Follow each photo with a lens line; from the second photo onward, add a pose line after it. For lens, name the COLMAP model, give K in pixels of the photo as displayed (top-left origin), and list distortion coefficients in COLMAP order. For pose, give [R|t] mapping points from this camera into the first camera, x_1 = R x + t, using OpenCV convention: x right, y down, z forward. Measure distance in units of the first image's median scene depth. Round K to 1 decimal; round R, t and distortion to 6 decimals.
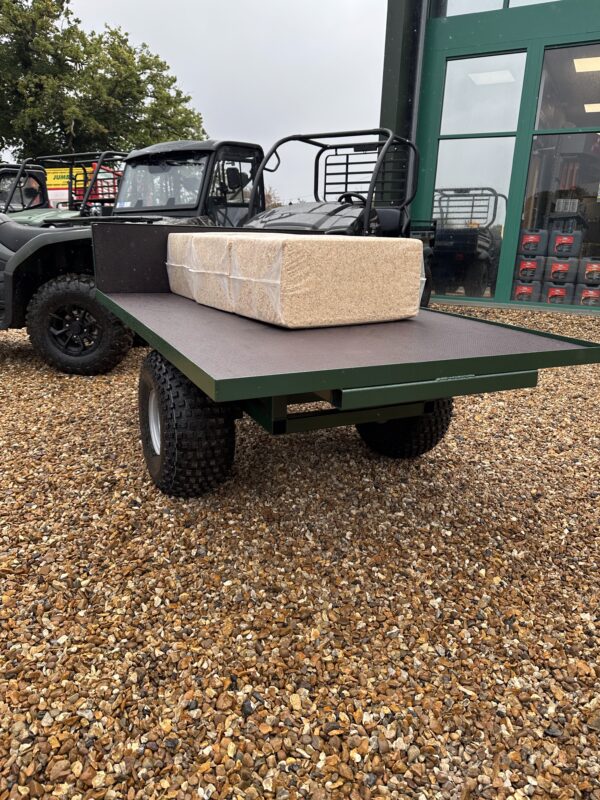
lens RADIAL K [[579.3, 0, 300.0], [0, 579.3, 400.0], [0, 0, 1]] dist [0.036432, -0.048782]
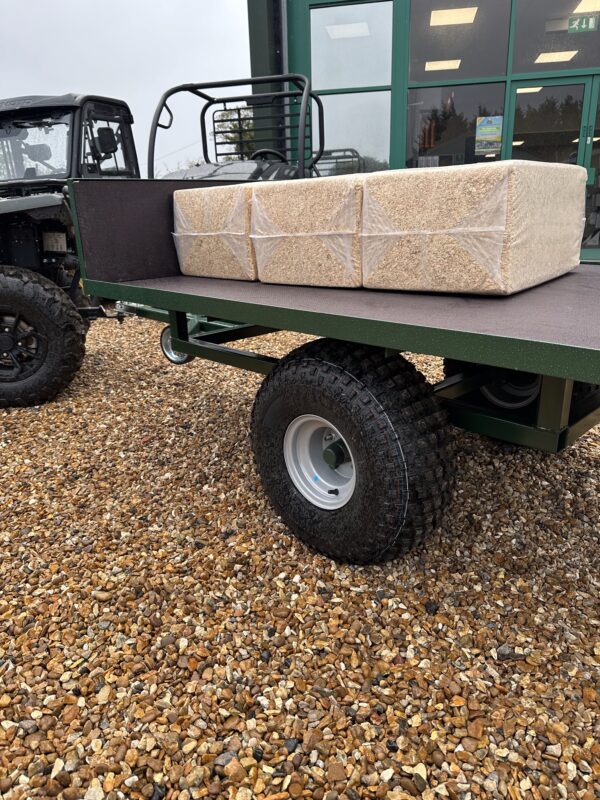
lens RADIAL K [[579.3, 0, 300.0], [0, 579.3, 400.0], [0, 0, 1]] dist [0.036432, -0.048782]
pose [[0.946156, -0.157015, 0.283083, -0.264686], [0.146812, 0.987518, 0.057041, -0.043591], [-0.288506, -0.012409, 0.957398, 0.223029]]
